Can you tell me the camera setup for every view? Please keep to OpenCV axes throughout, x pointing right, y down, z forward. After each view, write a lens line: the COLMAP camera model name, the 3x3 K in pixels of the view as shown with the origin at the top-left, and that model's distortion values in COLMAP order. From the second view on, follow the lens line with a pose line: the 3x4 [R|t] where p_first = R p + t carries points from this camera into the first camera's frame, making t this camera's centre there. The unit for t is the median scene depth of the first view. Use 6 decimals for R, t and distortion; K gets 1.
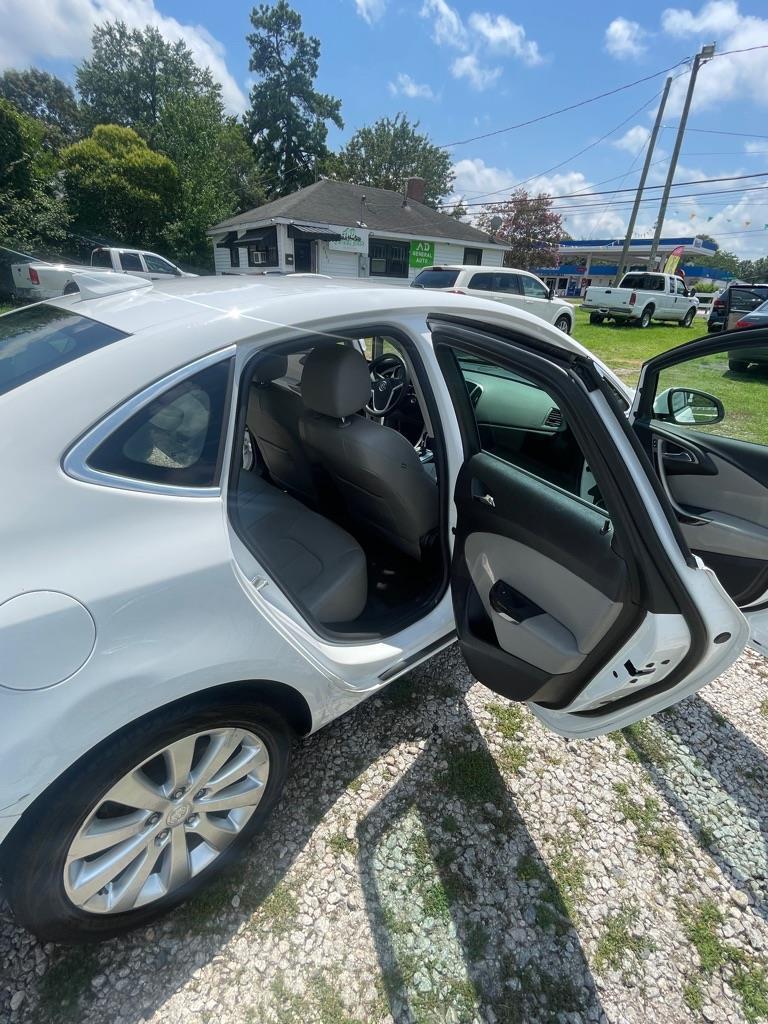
lens RADIAL K [[515.1, 0, 384.0], [0, 515.1, 512.0], [0, 0, 1]] dist [0.001440, -0.001415]
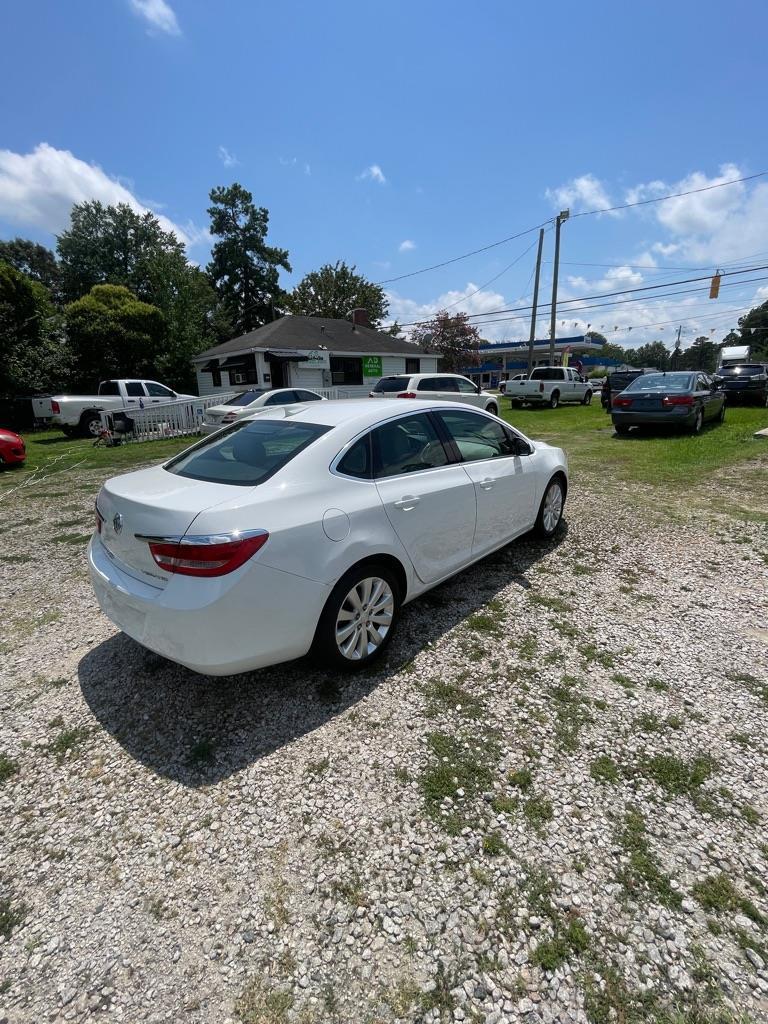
lens RADIAL K [[515.1, 0, 384.0], [0, 515.1, 512.0], [0, 0, 1]] dist [0.001440, -0.001415]
pose [[0.990538, -0.097155, 0.096931, -0.041617], [0.112626, 0.979055, -0.169608, 0.043950], [-0.078422, 0.178920, 0.980733, -0.119792]]
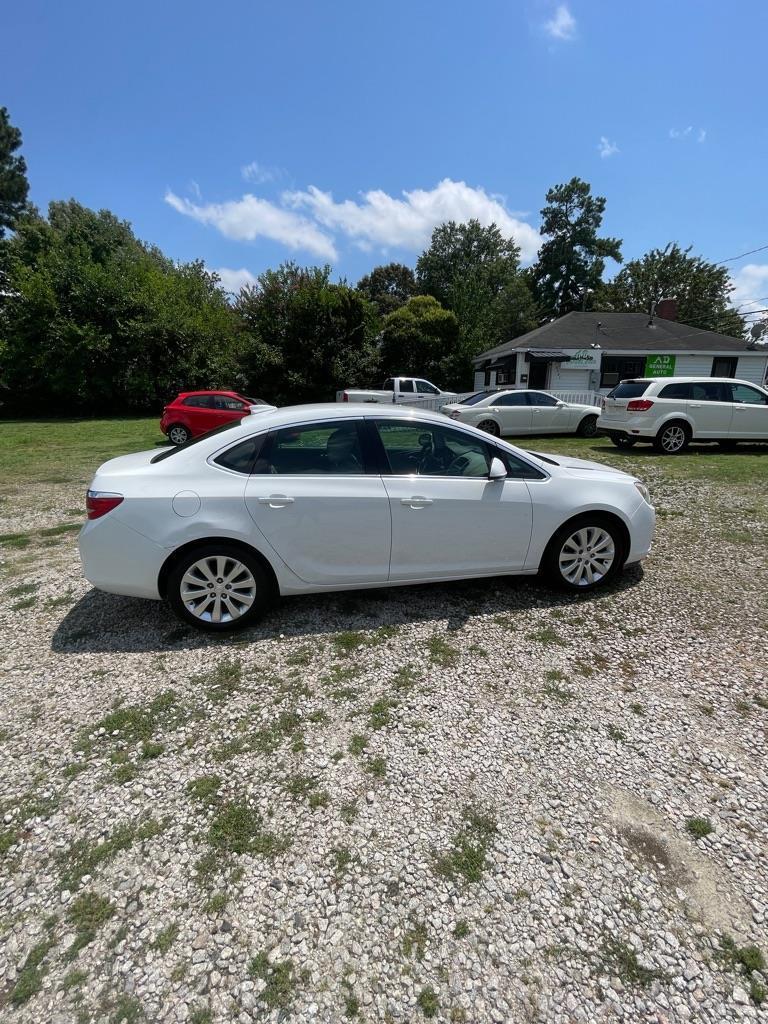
lens RADIAL K [[504.3, 0, 352.4], [0, 504.3, 508.6], [0, 0, 1]] dist [-0.001520, -0.000164]
pose [[0.812505, 0.096306, -0.574944, 0.143405], [-0.207398, 0.969487, -0.130698, 0.031373], [0.544813, 0.225435, 0.807687, -0.075583]]
